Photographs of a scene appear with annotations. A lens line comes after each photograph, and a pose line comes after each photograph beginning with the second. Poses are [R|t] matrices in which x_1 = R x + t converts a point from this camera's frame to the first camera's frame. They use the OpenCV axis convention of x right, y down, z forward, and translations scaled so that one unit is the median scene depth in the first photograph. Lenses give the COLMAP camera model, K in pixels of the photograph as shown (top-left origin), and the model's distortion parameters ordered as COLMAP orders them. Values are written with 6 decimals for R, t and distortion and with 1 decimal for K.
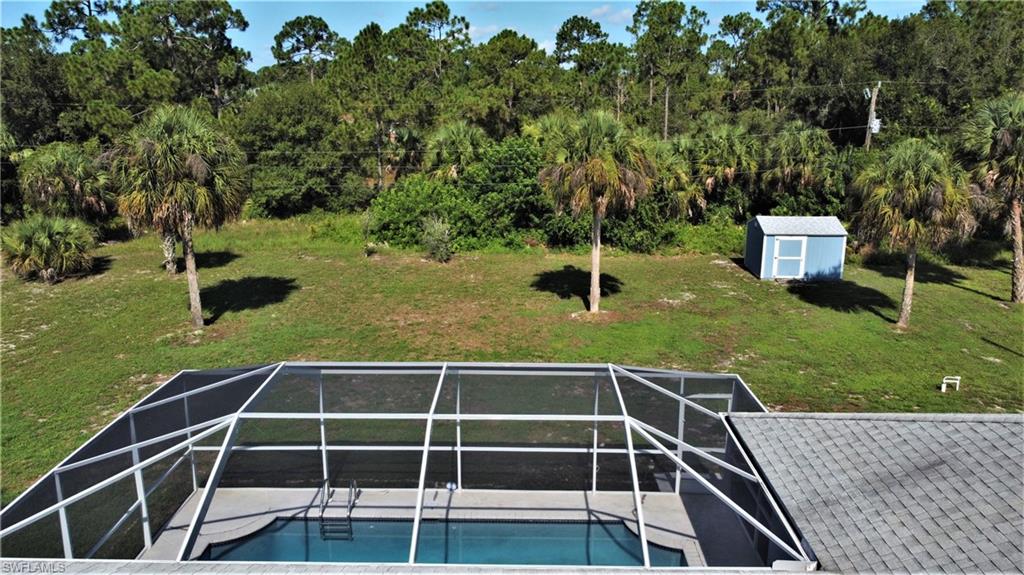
lens RADIAL K [[780.0, 0, 509.5], [0, 780.0, 287.1], [0, 0, 1]] dist [0.001194, -0.005237]
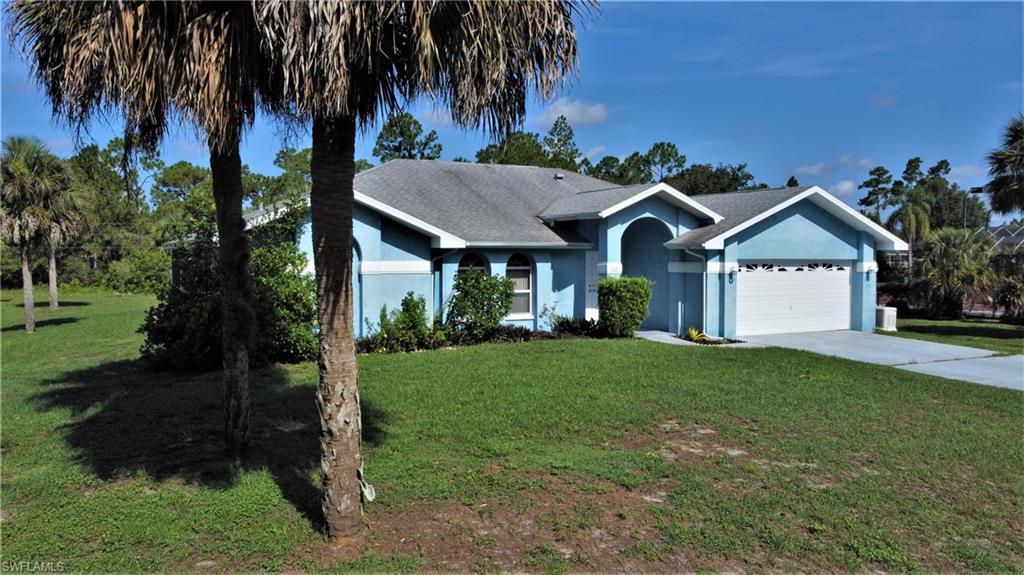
lens RADIAL K [[780.0, 0, 512.2], [0, 780.0, 288.6], [0, 0, 1]] dist [0.001194, -0.005237]
pose [[0.881458, -0.017494, 0.471939, -0.206222], [0.113134, 0.978038, -0.175051, 0.243317], [-0.458512, 0.207693, 0.864078, -0.471453]]
